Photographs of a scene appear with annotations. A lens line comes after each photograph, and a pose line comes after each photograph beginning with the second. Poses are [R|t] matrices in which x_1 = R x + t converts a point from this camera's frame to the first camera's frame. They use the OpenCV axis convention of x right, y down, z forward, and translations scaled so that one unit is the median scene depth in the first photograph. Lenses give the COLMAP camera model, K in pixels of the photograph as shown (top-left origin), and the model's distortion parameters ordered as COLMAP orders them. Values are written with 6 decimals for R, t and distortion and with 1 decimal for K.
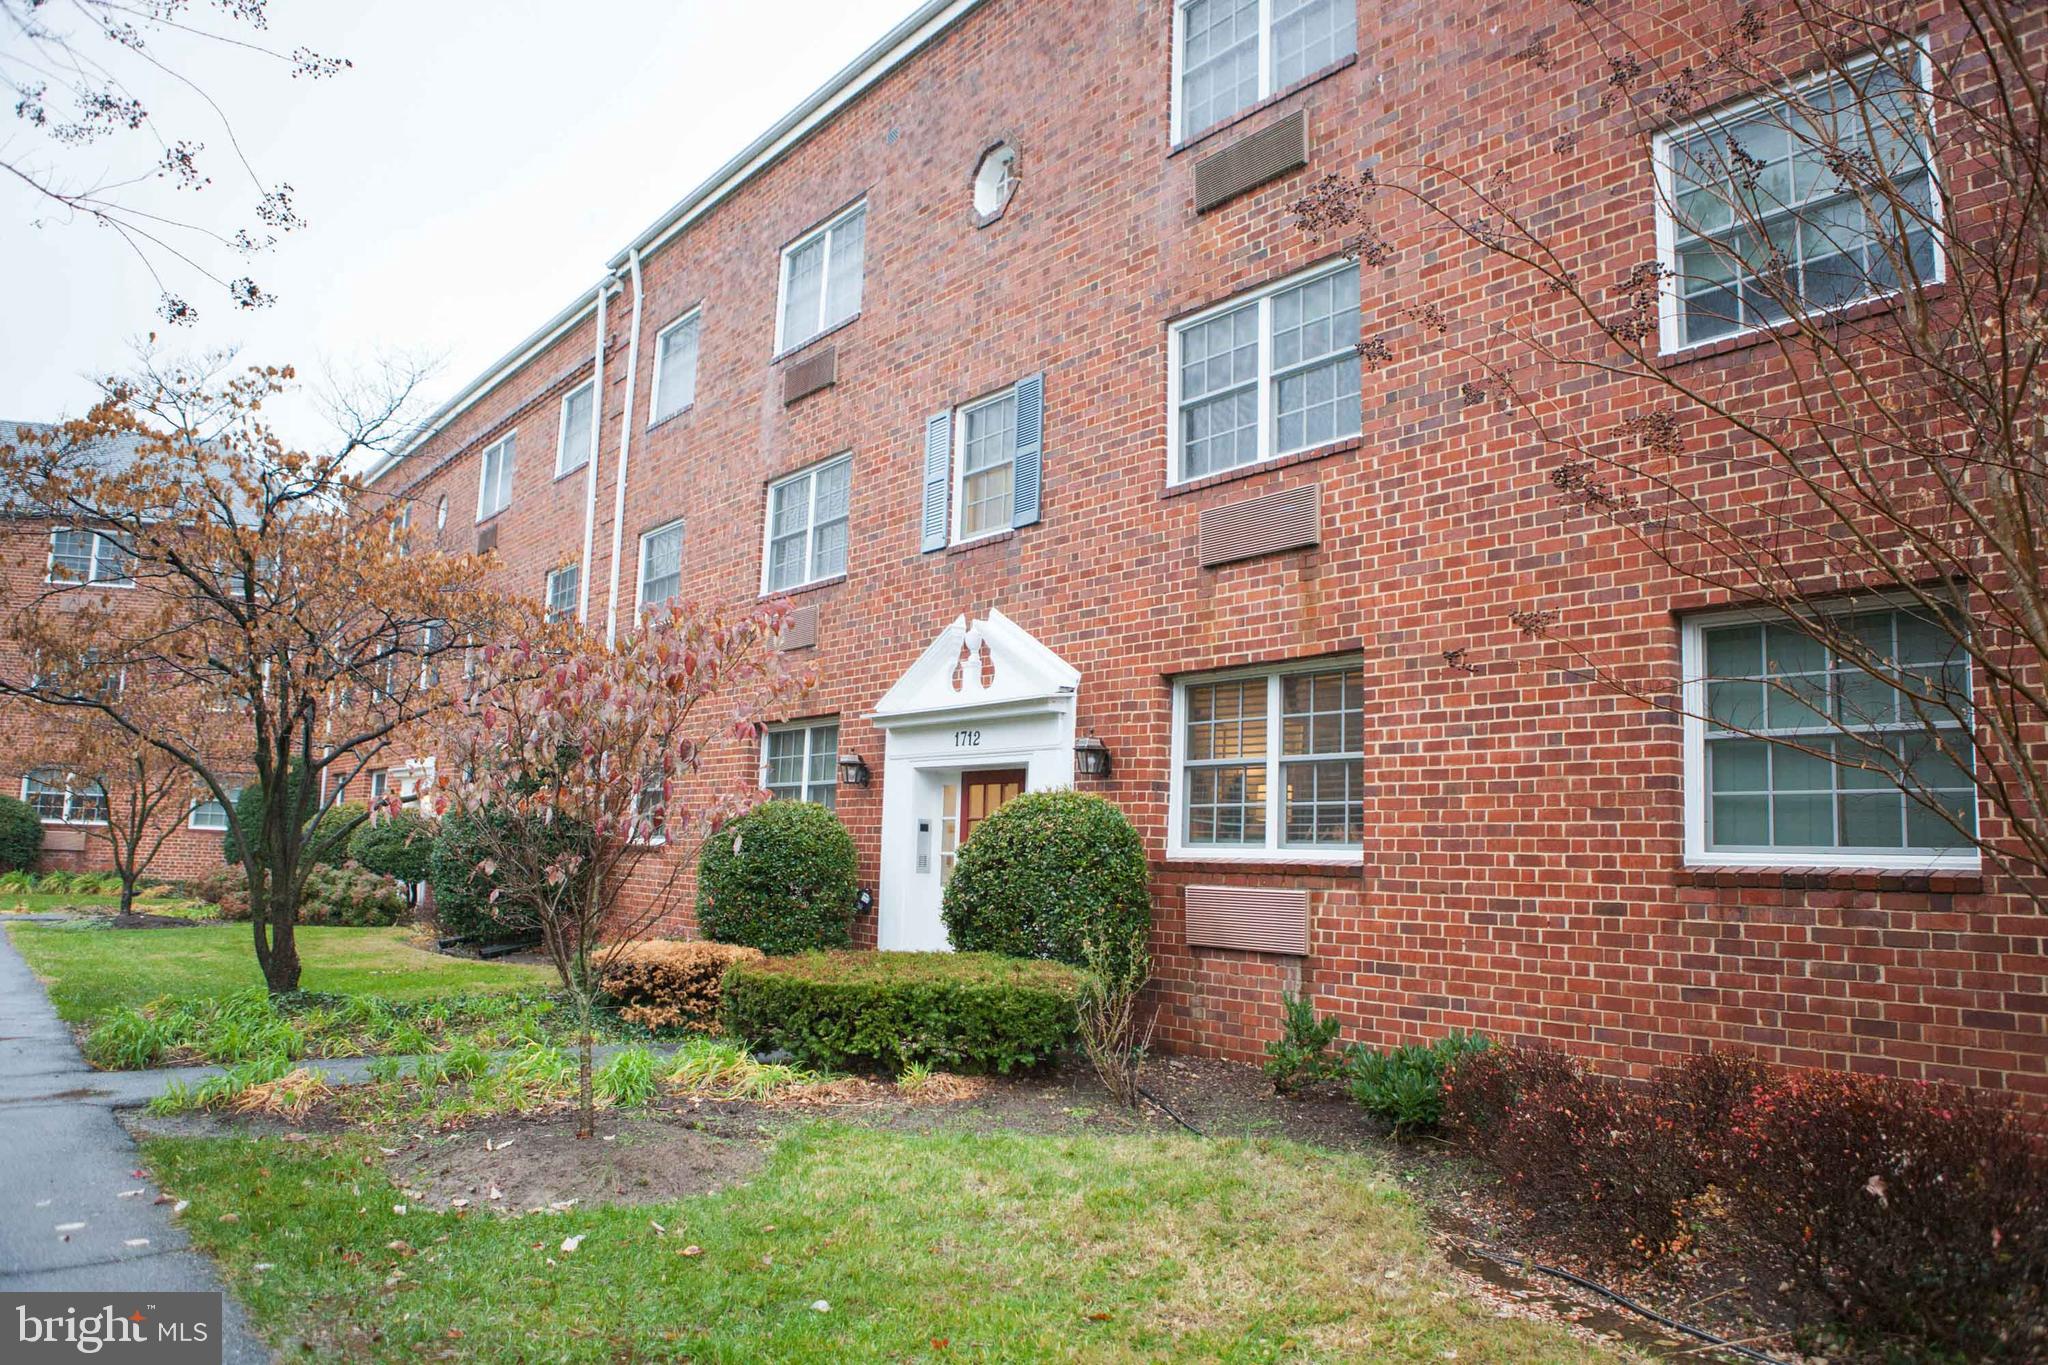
lens RADIAL K [[1459.5, 0, 1019.5], [0, 1459.5, 629.0], [0, 0, 1]] dist [-0.119104, 0.089046]
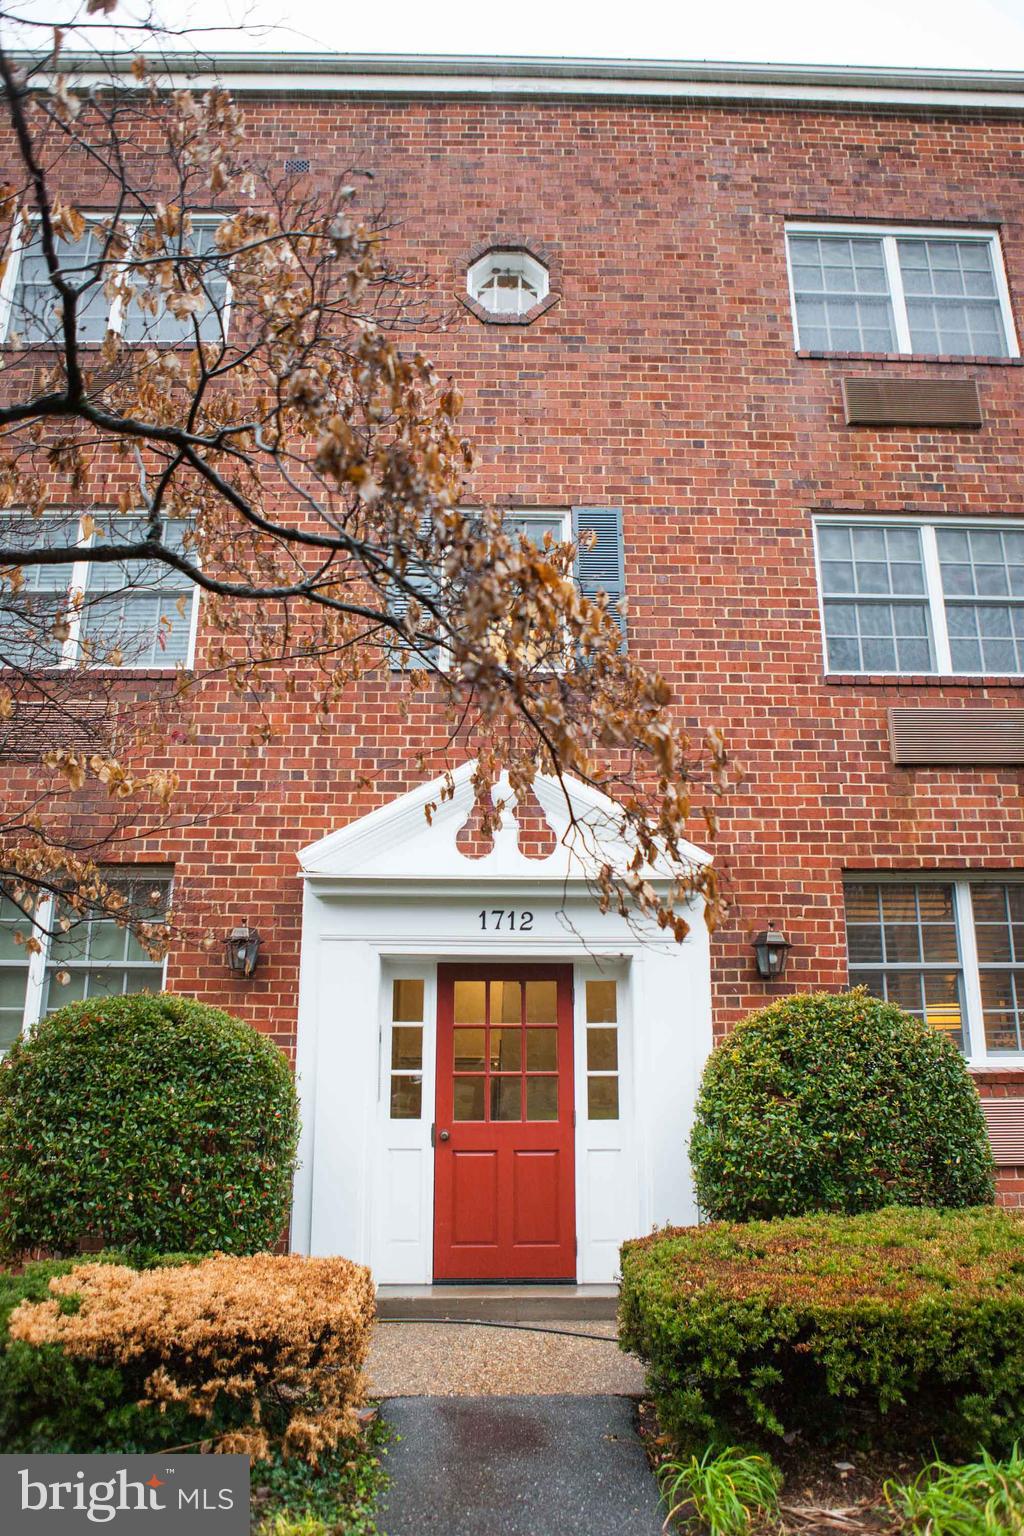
lens RADIAL K [[1094.6, 0, 504.8], [0, 1094.6, 759.8], [0, 0, 1]] dist [-0.119104, 0.089046]
pose [[0.594728, 0.201898, 0.778161, -0.566799], [-0.112298, 0.979324, -0.168265, 0.101301], [-0.796045, 0.012686, 0.605105, 0.740725]]
